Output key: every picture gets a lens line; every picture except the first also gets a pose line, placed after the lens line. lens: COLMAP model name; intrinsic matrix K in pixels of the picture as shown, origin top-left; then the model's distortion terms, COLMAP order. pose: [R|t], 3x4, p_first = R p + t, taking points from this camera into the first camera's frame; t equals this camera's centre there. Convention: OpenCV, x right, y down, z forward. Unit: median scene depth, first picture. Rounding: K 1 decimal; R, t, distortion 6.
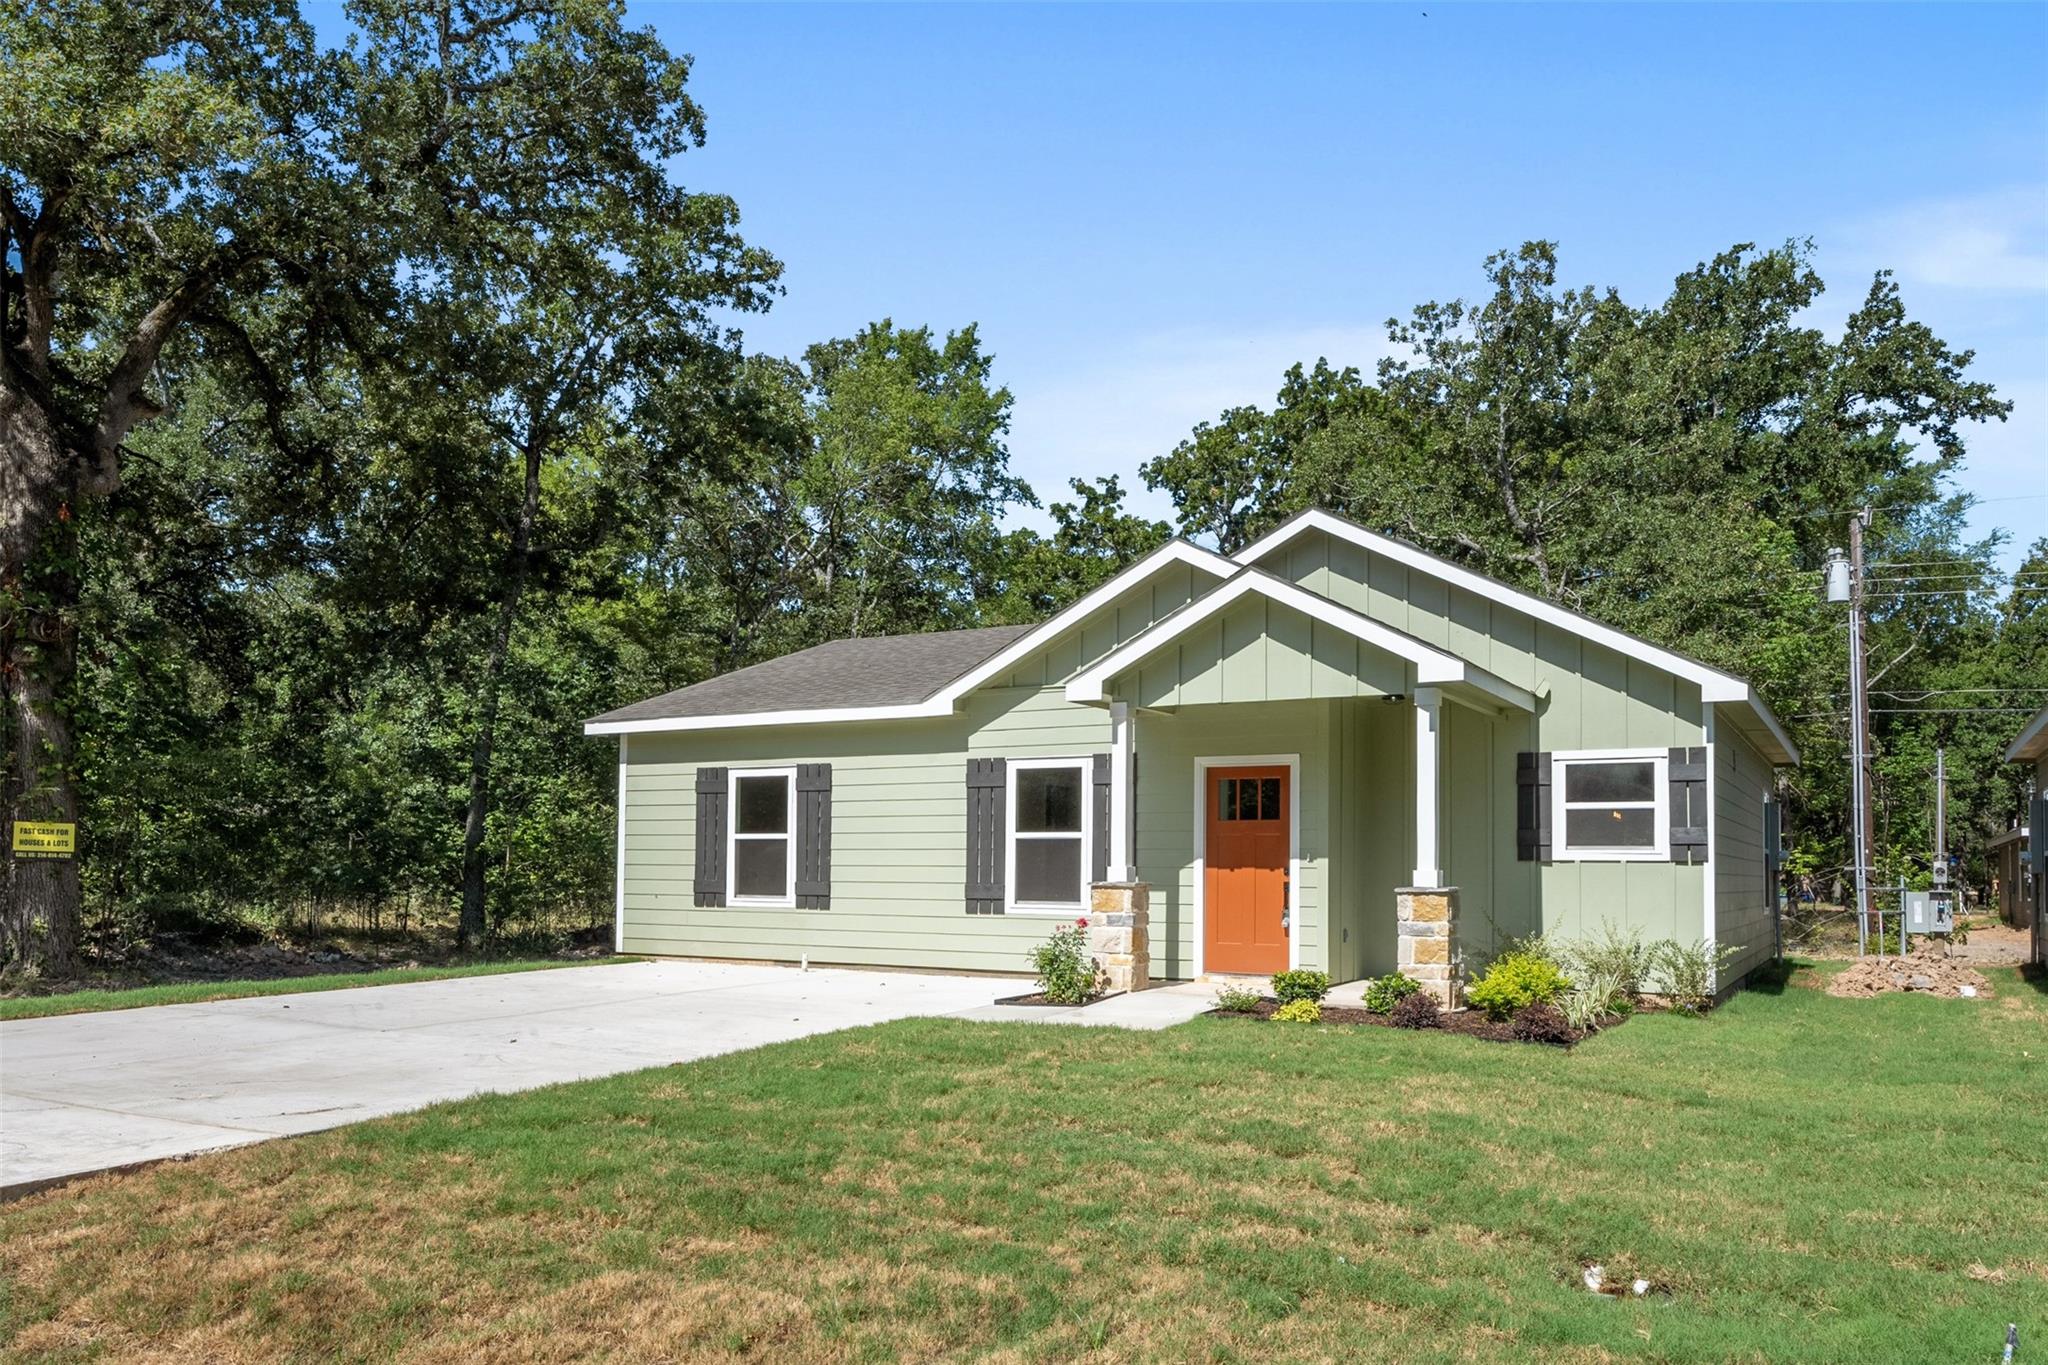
lens RADIAL K [[1470.4, 0, 957.7], [0, 1470.4, 686.4], [0, 0, 1]] dist [0.006022, 0.031999]
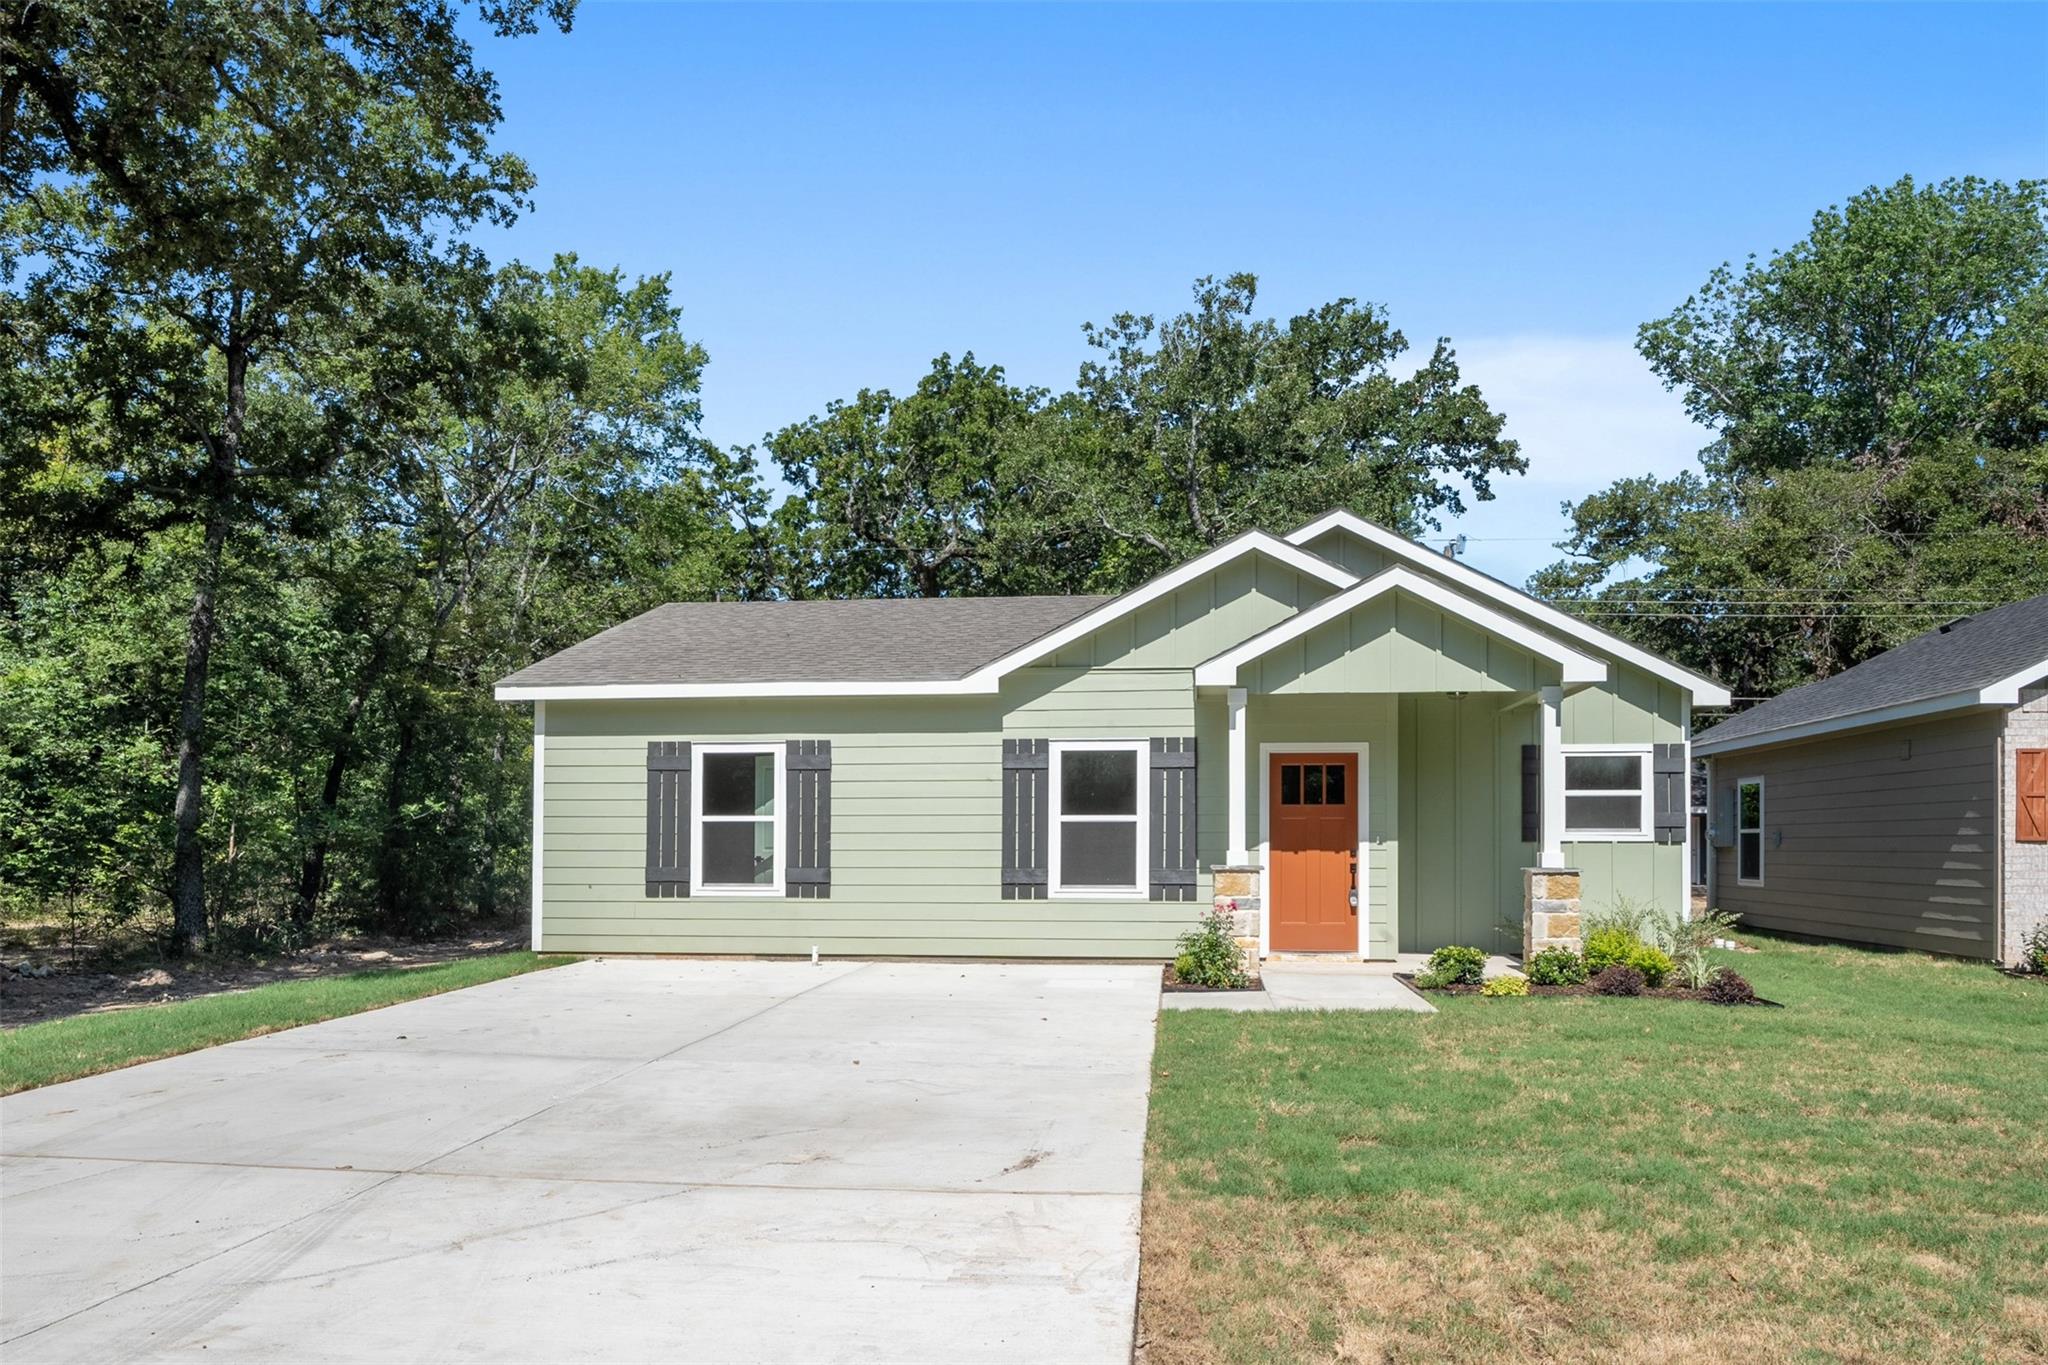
lens RADIAL K [[1470.4, 0, 1025.2], [0, 1470.4, 692.5], [0, 0, 1]] dist [0.006022, 0.031999]
pose [[0.924049, 0.033301, 0.380820, -0.312049], [-0.040619, 0.999112, 0.011192, 0.006516], [-0.380109, -0.025810, 0.924582, 0.092771]]
